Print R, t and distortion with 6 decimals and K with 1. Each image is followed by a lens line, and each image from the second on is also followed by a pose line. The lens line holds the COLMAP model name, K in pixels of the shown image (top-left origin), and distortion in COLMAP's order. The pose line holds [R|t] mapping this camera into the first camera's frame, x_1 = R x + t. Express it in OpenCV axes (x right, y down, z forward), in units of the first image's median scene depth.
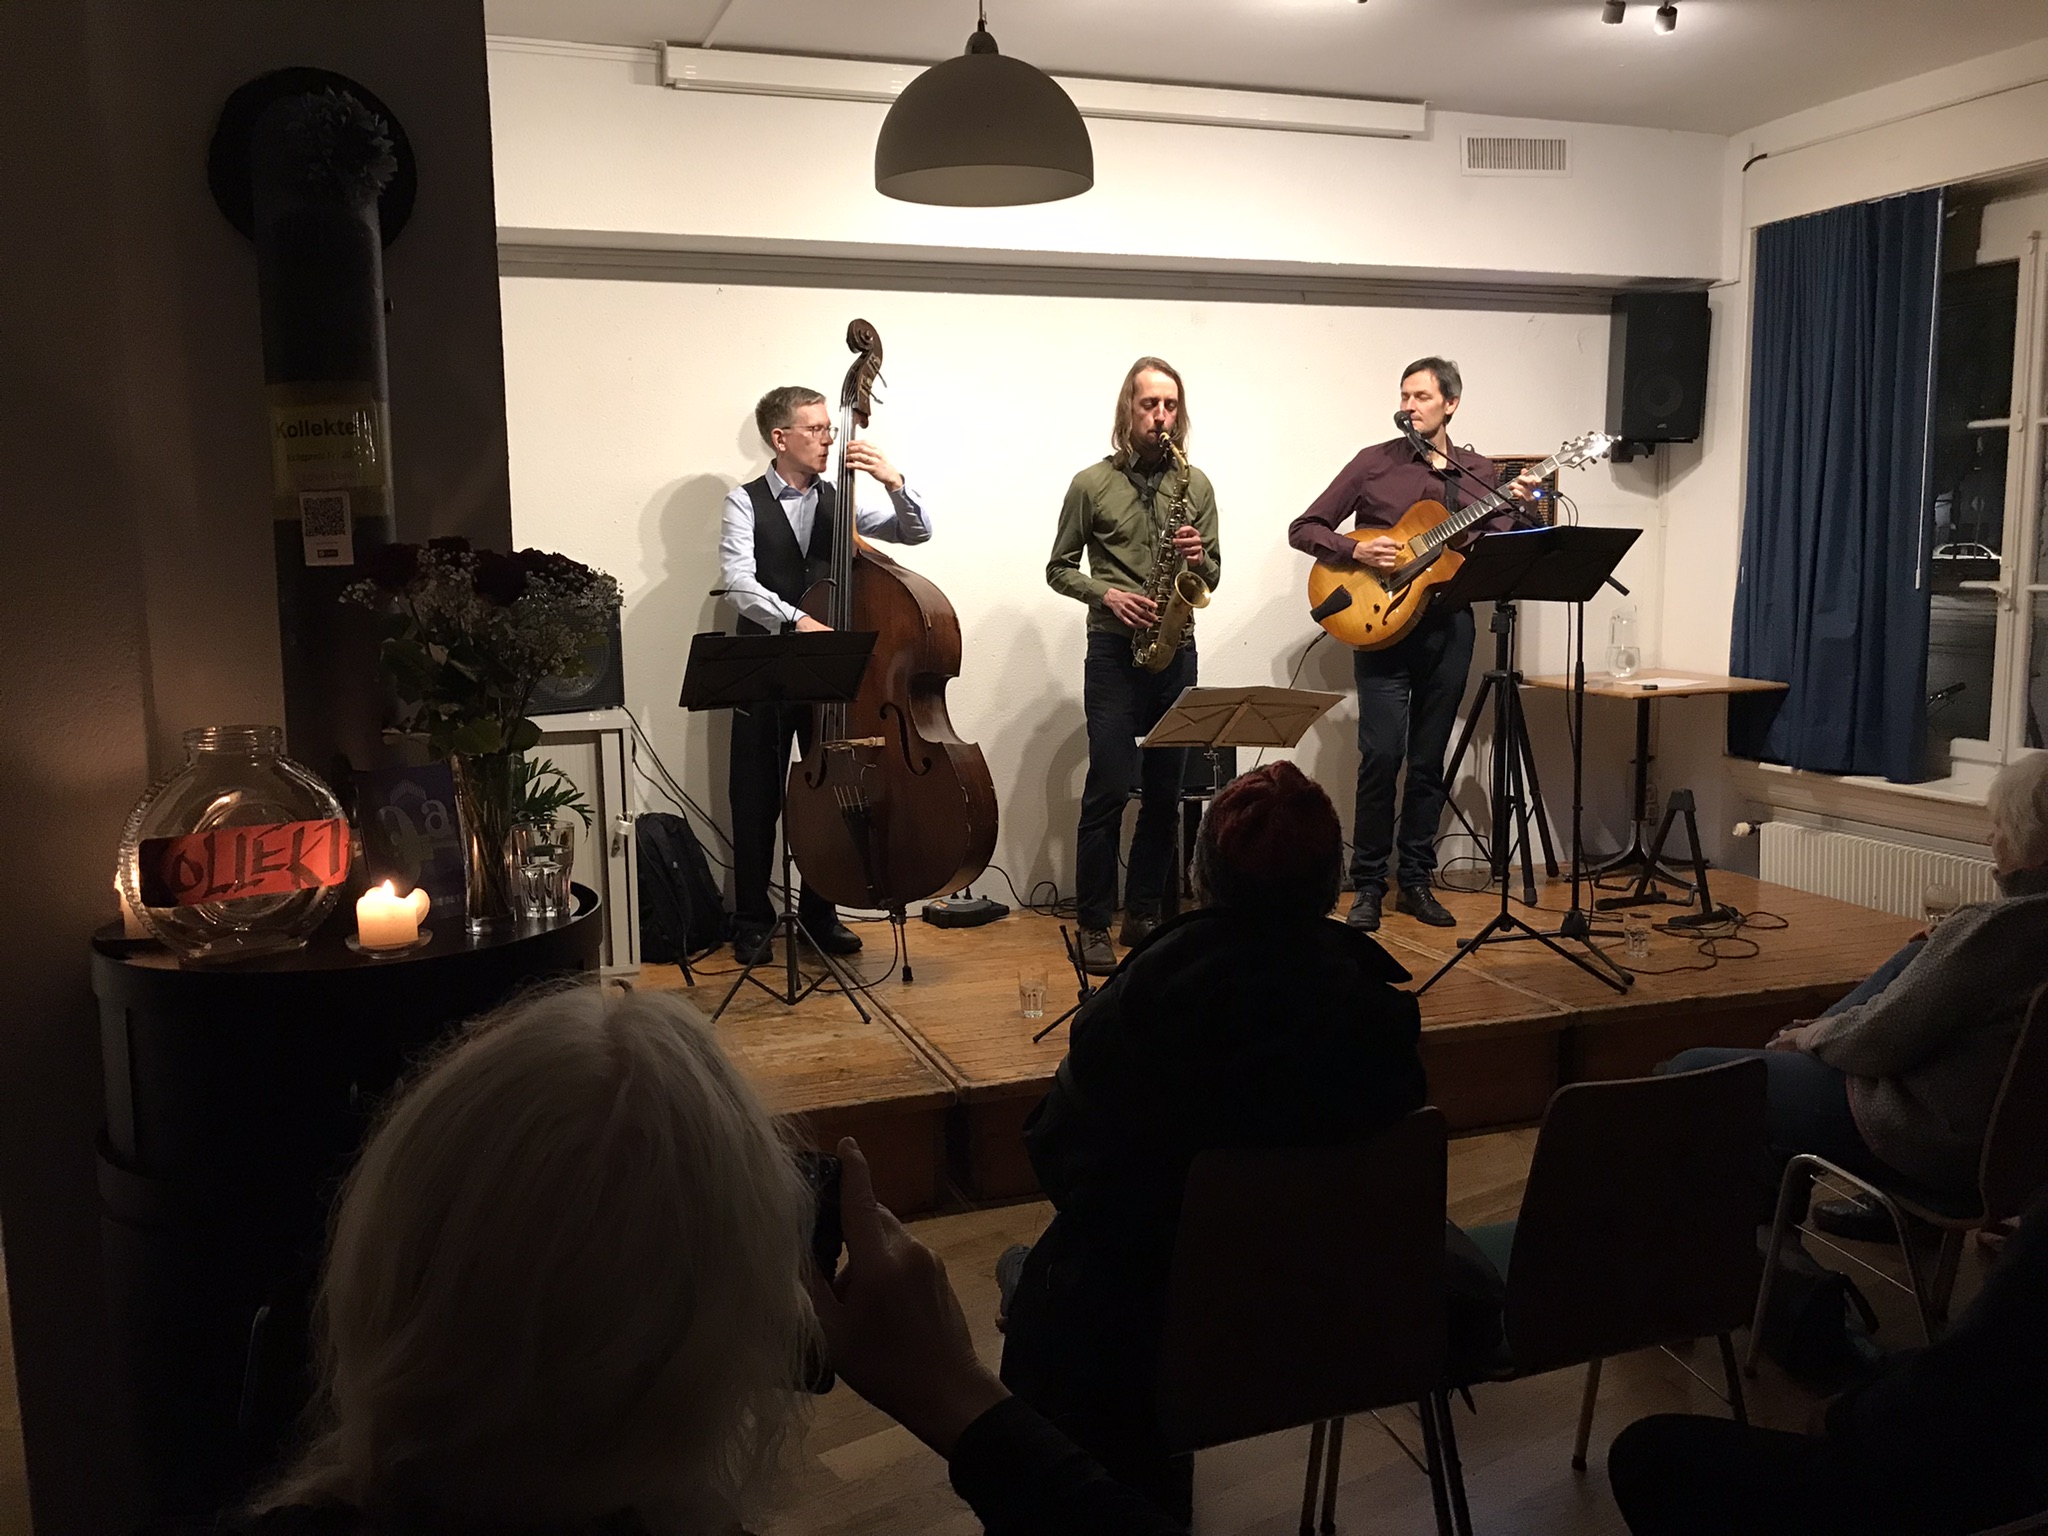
lens RADIAL K [[1675.8, 0, 1009.8], [0, 1675.8, 761.2], [0, 0, 1]] dist [-0.036573, 0.087850]
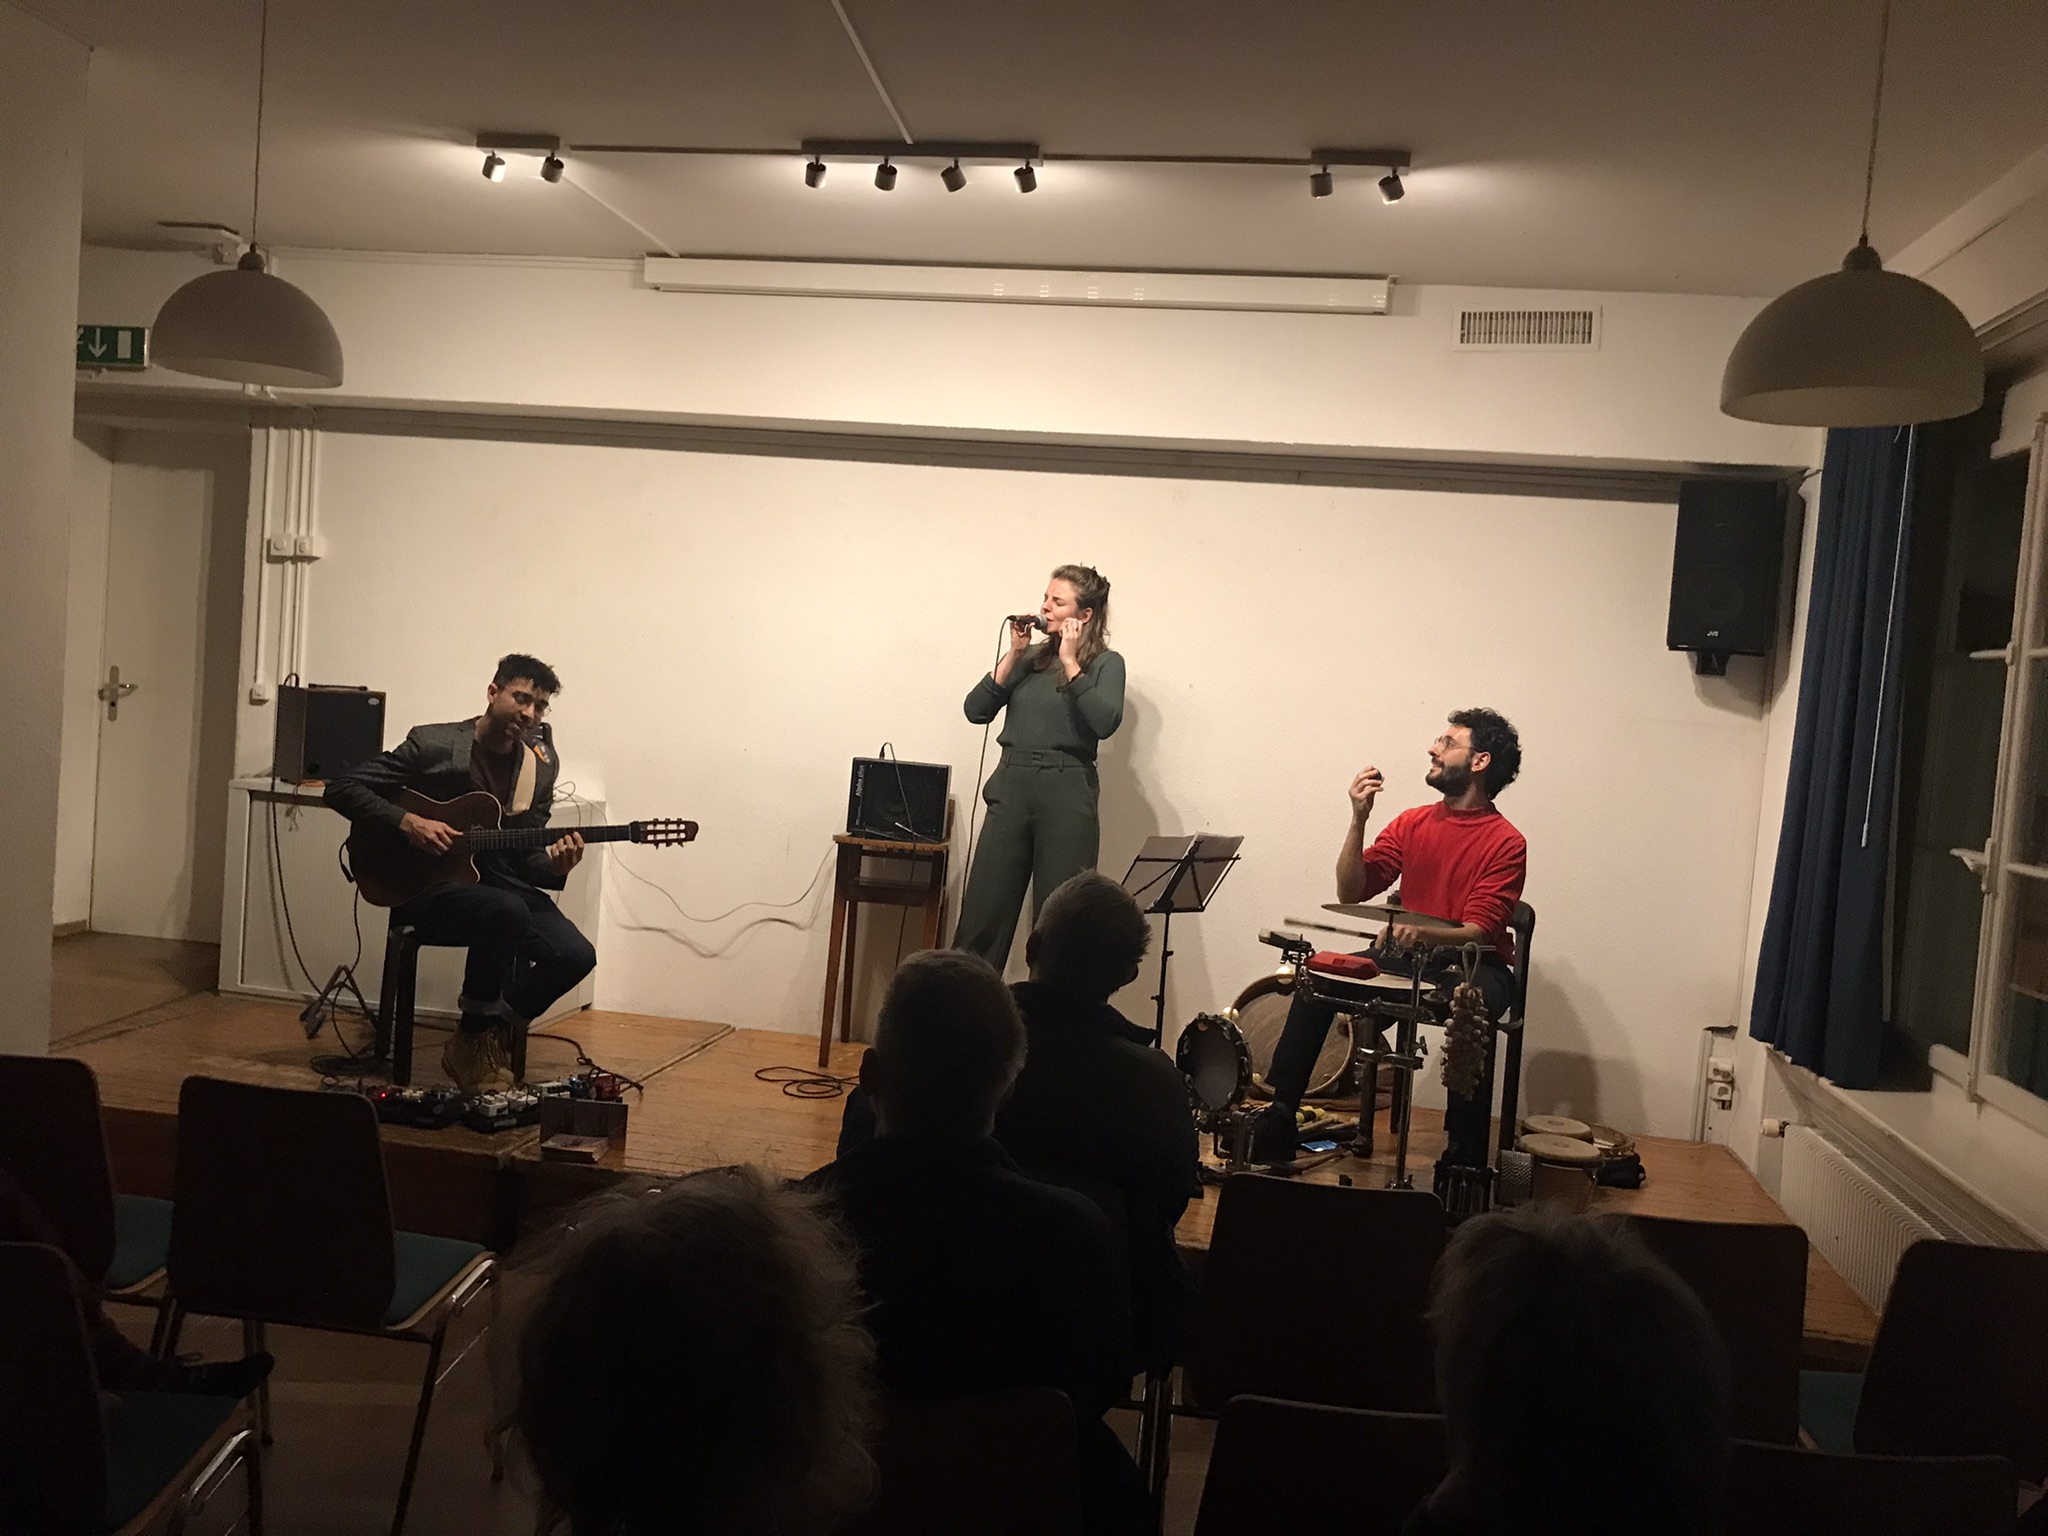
lens RADIAL K [[1689.3, 0, 998.0], [0, 1689.3, 766.0], [0, 0, 1]] dist [0.001479, 0.012387]
pose [[0.868431, 0.105054, -0.484553, 0.570617], [-0.153122, 0.986348, -0.060584, -0.030092], [0.471574, 0.126809, 0.872661, 0.096804]]
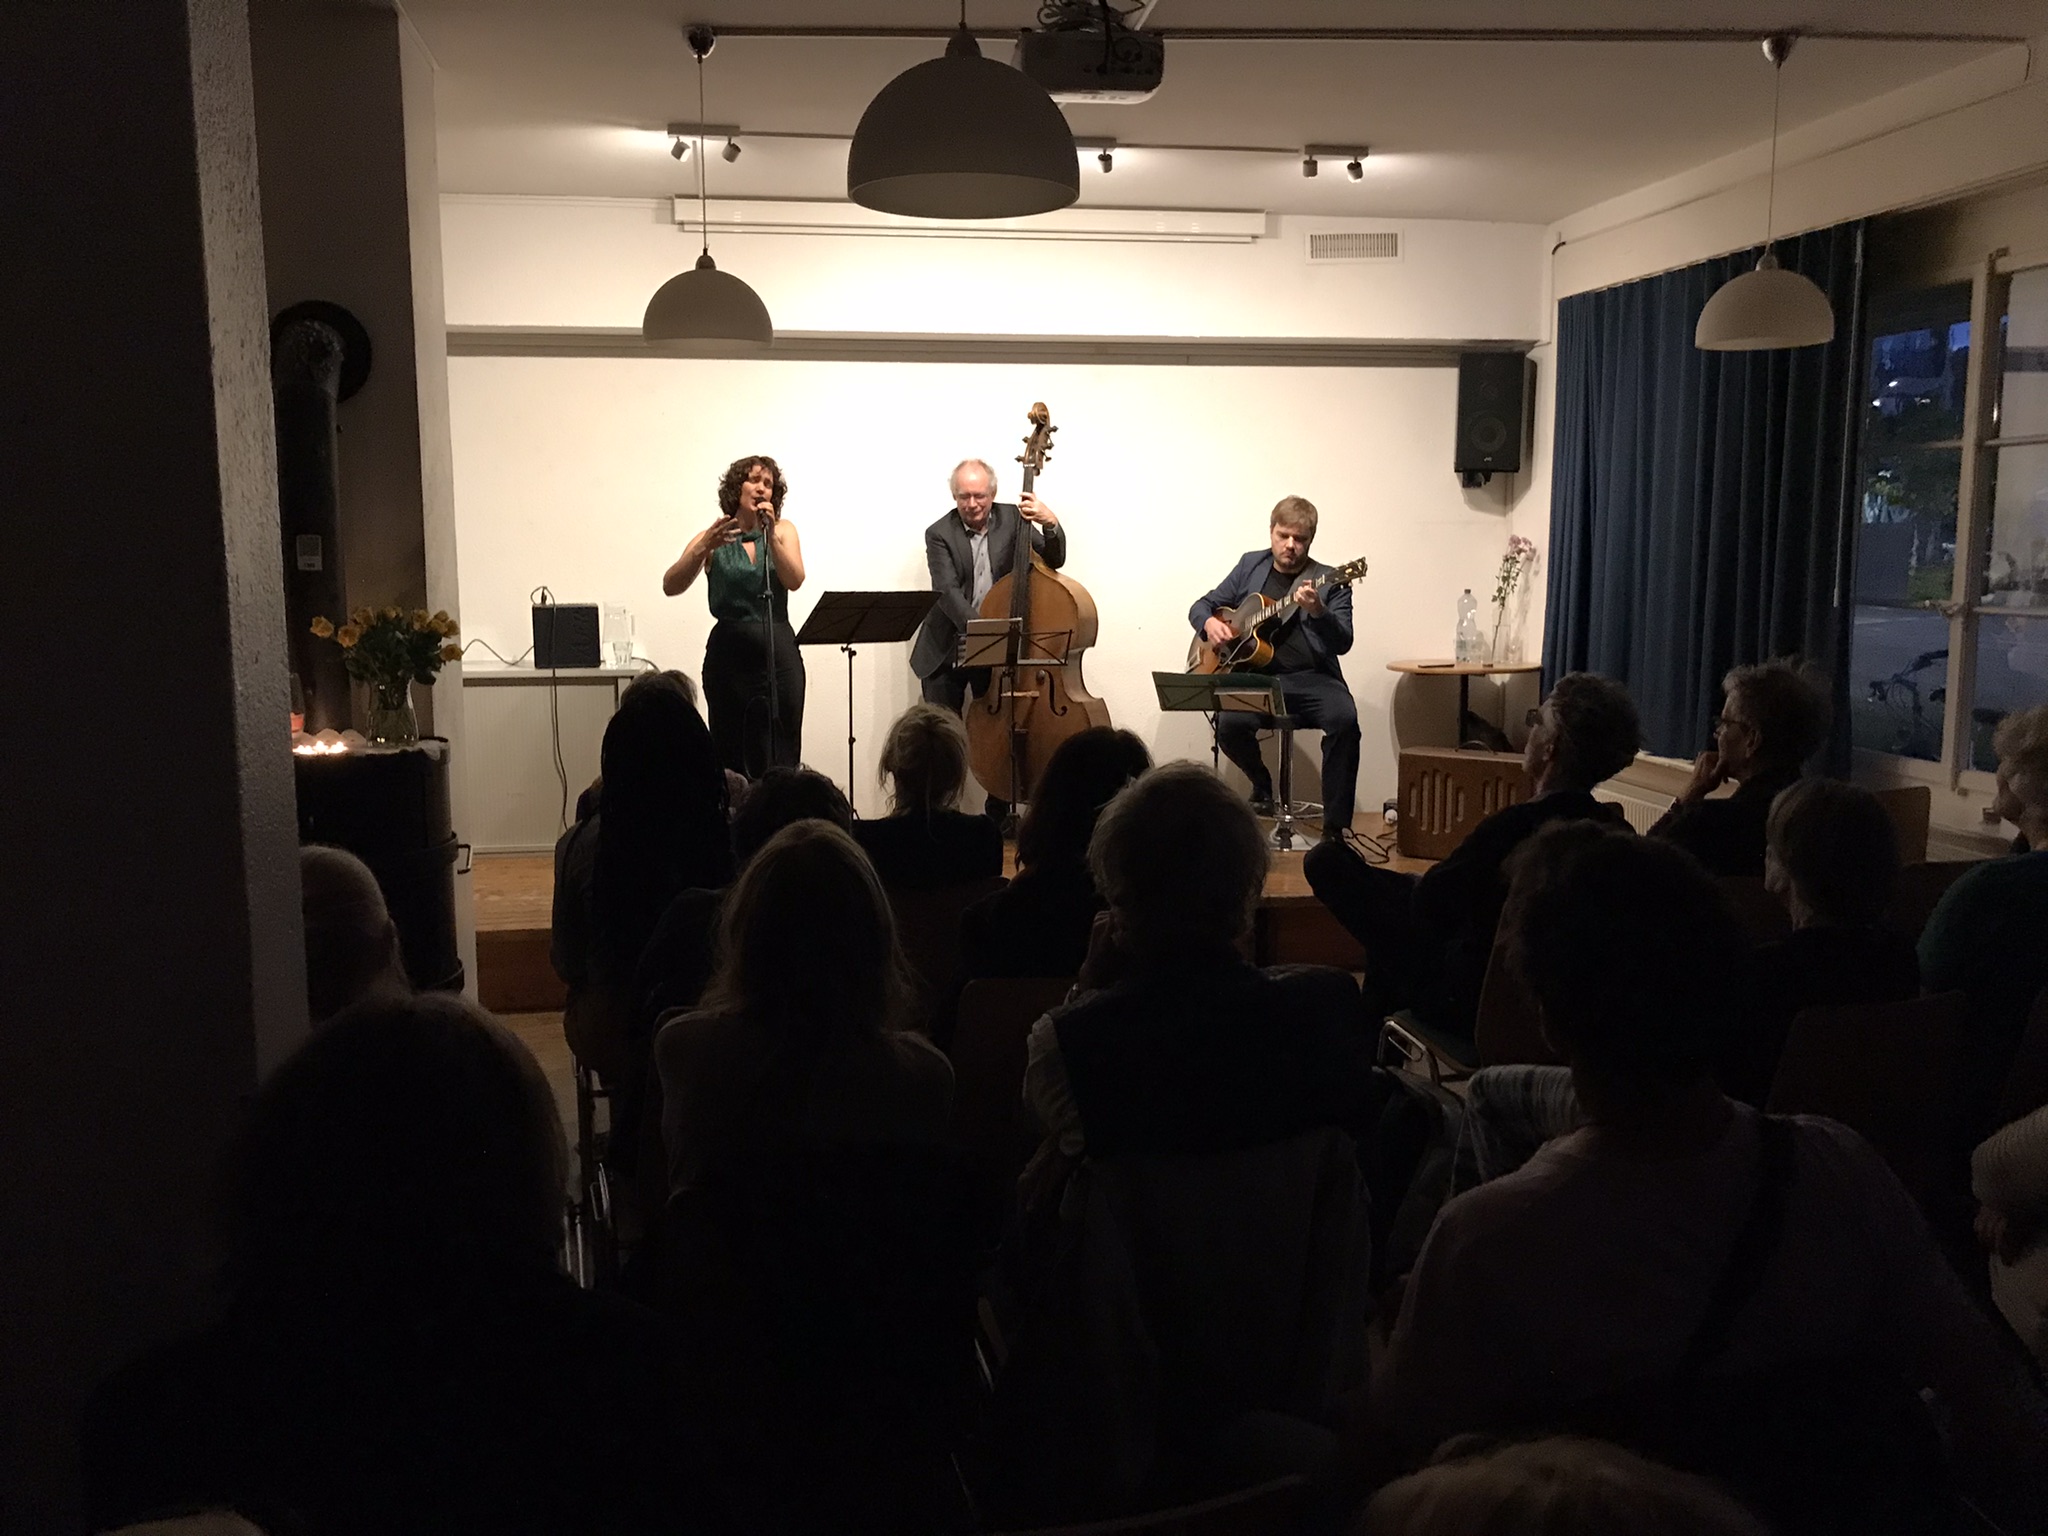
lens RADIAL K [[1682.2, 0, 1024.0], [0, 1682.2, 768.0], [0, 0, 1]] dist [-0.003108, 0.012519]
pose [[0.985962, 0.030691, -0.164127, 0.302383], [-0.030062, 0.999528, 0.006319, 0.034316], [0.164244, -0.001297, 0.986419, -0.325832]]
